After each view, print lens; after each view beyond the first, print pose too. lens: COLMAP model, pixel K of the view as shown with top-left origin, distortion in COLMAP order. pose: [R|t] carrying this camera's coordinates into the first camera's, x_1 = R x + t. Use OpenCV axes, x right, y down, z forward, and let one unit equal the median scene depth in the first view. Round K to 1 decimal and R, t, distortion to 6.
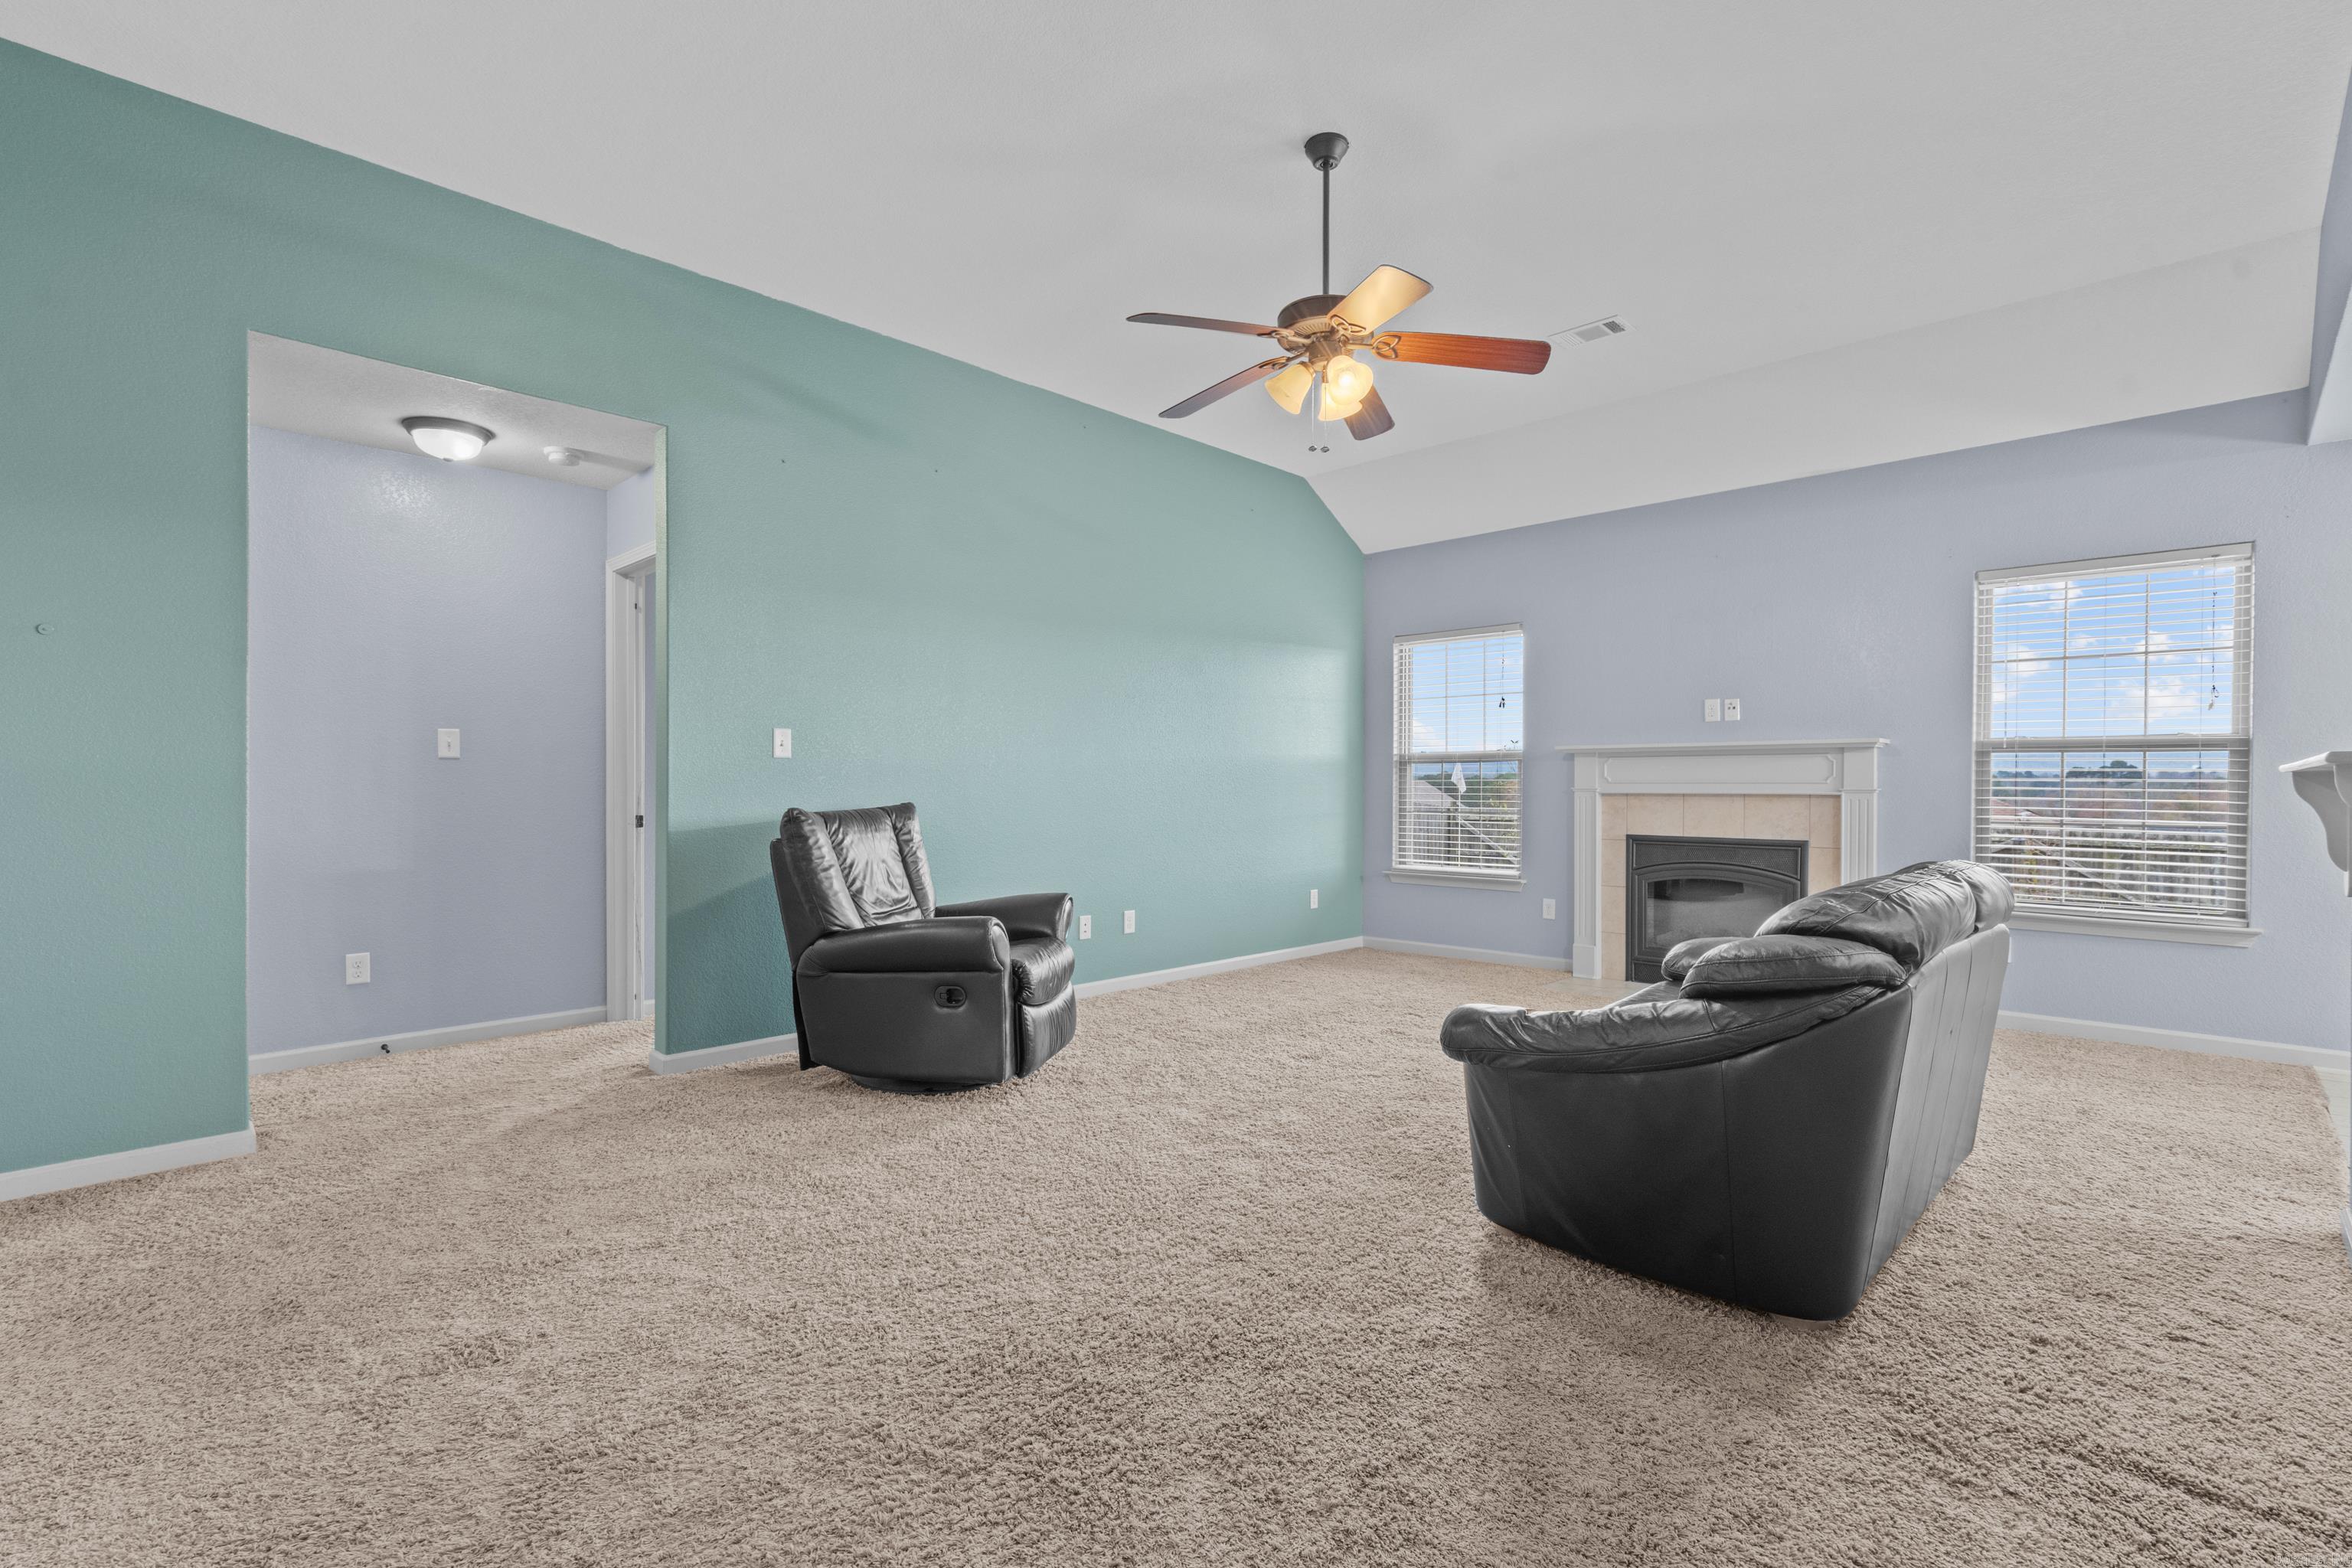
lens RADIAL K [[1070.3, 0, 1173.4], [0, 1070.3, 780.8], [0, 0, 1]] dist [-0.003166, 0.000561]
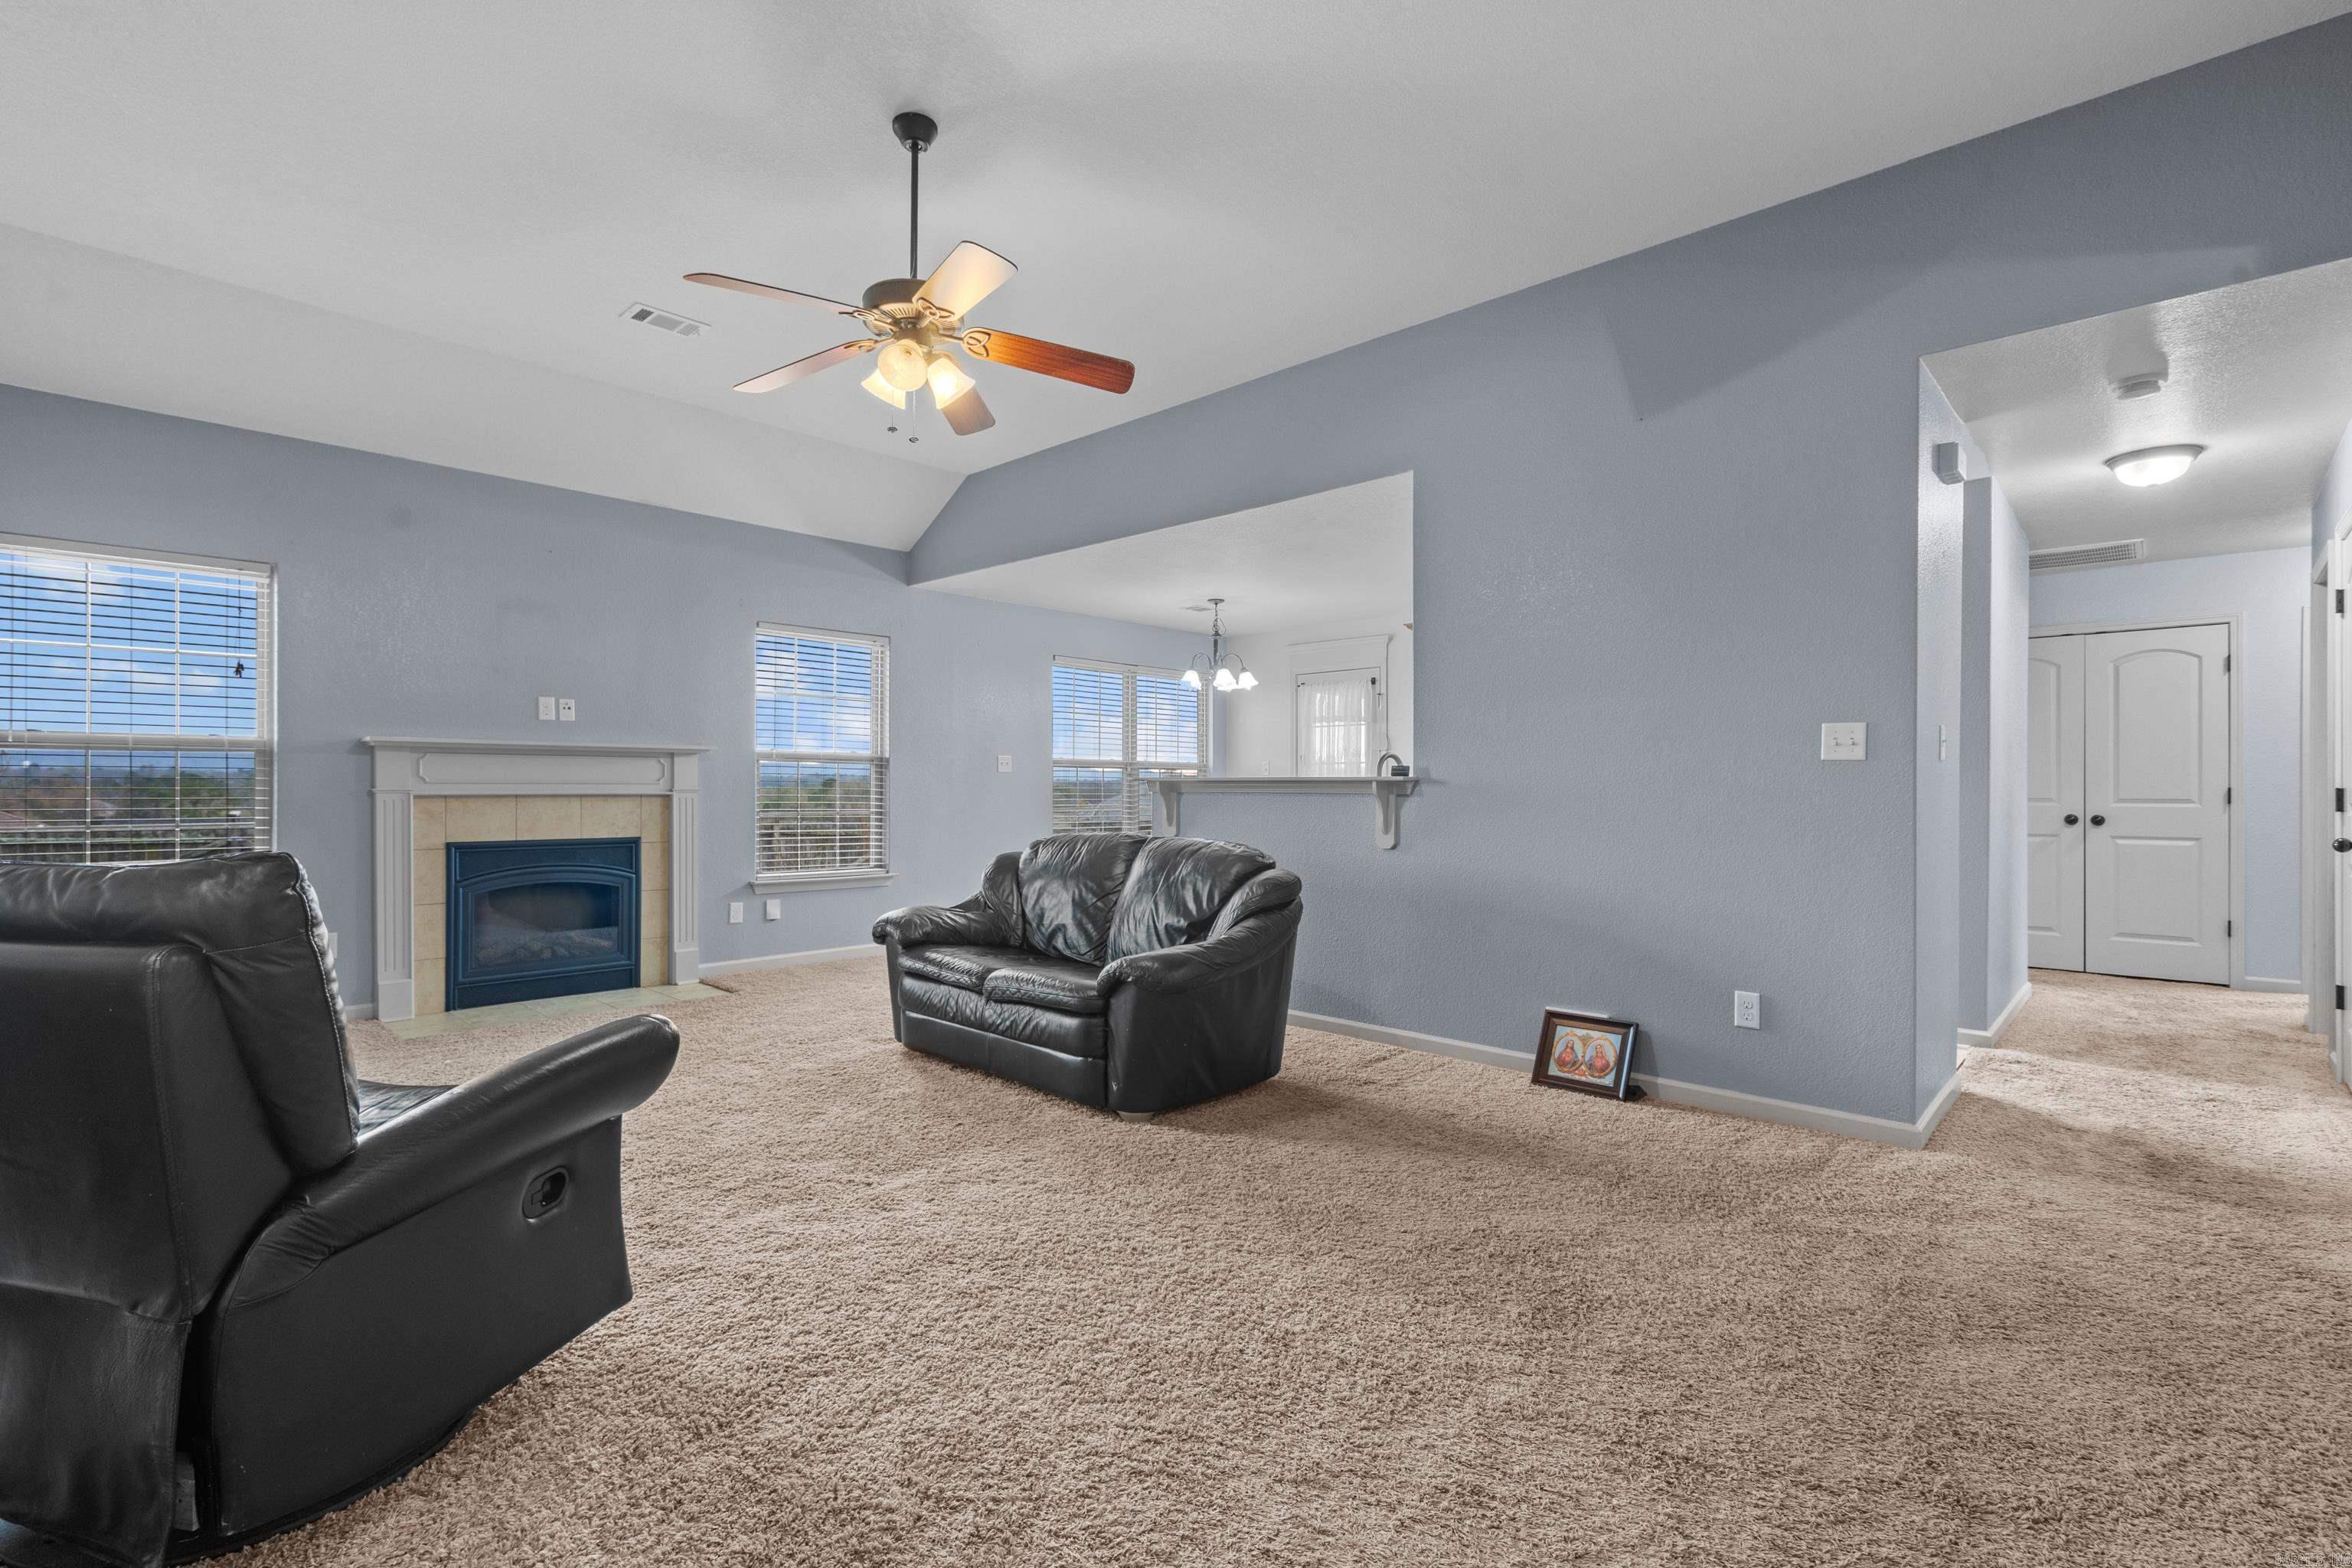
lens RADIAL K [[1070.3, 0, 1197.5], [0, 1070.3, 789.0], [0, 0, 1]] dist [-0.003166, 0.000561]
pose [[-0.023921, -0.010818, 0.999655, -0.481786], [-0.012058, 0.999872, 0.010531, -0.010166], [-0.999641, -0.011802, -0.024049, 0.435872]]
